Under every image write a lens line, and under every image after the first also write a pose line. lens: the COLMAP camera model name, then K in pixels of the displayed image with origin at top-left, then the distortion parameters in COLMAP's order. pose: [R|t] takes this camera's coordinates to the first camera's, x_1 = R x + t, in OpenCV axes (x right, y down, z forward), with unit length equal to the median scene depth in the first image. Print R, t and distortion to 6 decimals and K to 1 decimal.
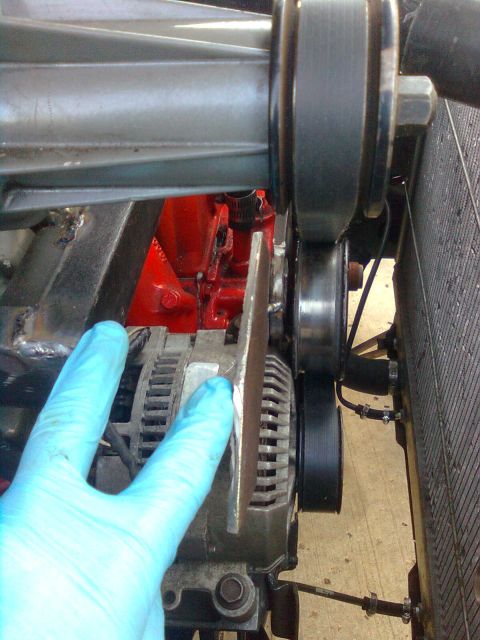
lens RADIAL K [[632.5, 0, 240.0], [0, 632.5, 320.0], [0, 0, 1]] dist [-0.052654, -0.014805]
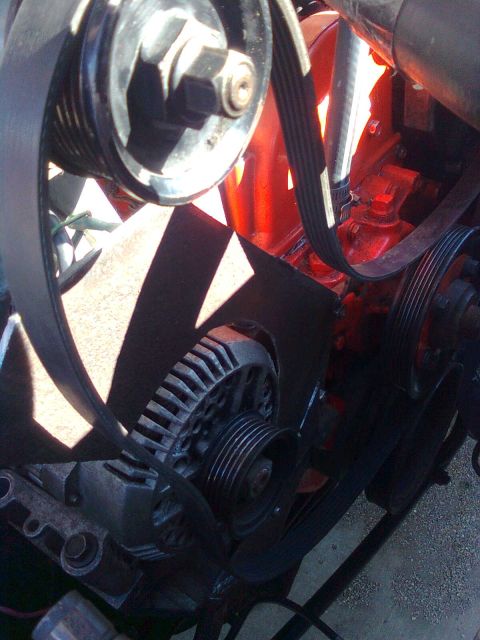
lens RADIAL K [[632.5, 0, 240.0], [0, 632.5, 320.0], [0, 0, 1]] dist [-0.052654, -0.014805]
pose [[0.854461, 0.341247, -0.391723, 0.425936], [-0.342689, 0.936934, 0.068702, -0.046015], [0.390463, 0.075536, 0.917515, 0.168927]]
